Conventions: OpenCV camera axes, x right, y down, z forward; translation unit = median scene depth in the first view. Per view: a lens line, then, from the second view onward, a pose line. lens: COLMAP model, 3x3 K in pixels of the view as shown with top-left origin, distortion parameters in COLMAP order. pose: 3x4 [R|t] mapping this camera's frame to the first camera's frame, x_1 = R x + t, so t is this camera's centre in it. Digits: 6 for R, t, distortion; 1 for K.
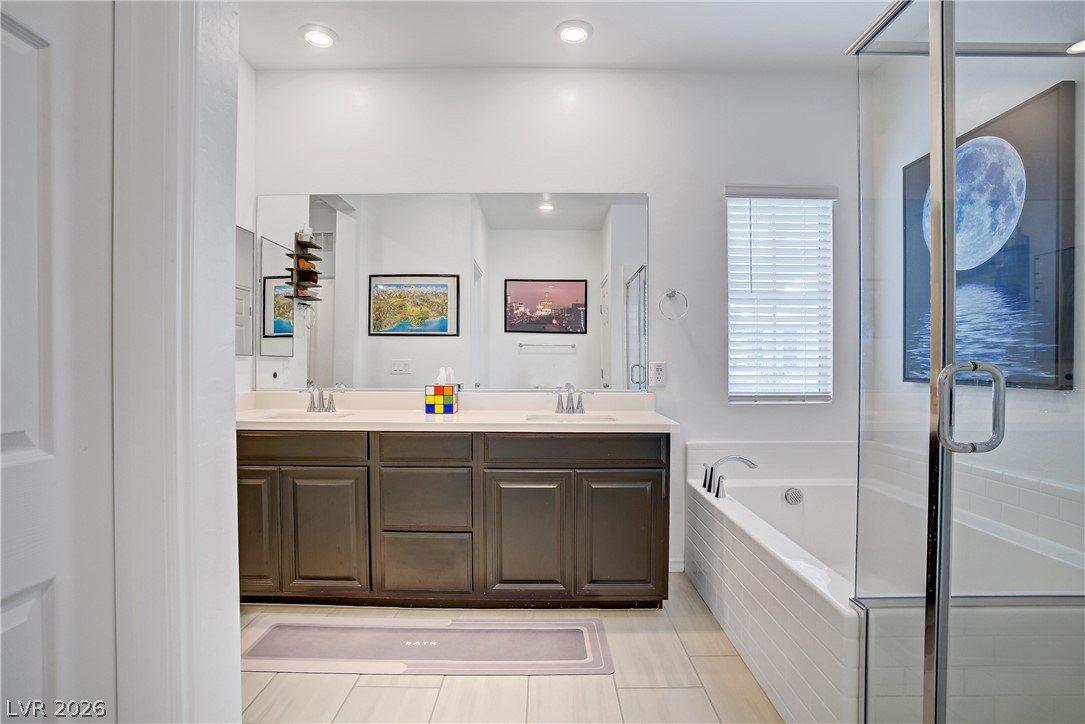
lens RADIAL K [[558.7, 0, 544.8], [0, 558.7, 362.8], [0, 0, 1]] dist [-0.001957, 0.000619]
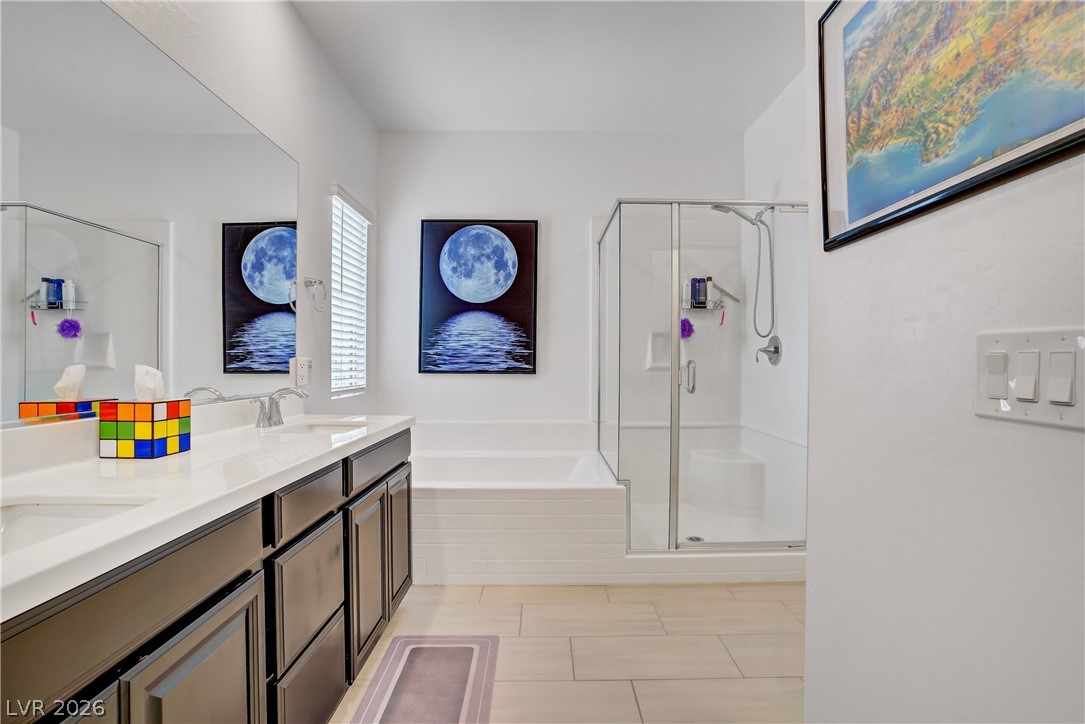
lens RADIAL K [[558.7, 0, 547.4], [0, 558.7, 367.3], [0, 0, 1]] dist [-0.001957, 0.000619]
pose [[-0.020245, -0.010338, 0.999742, -0.910955], [-0.005009, 0.999935, 0.010238, 0.003927], [-0.999782, -0.004801, -0.020295, 0.849722]]
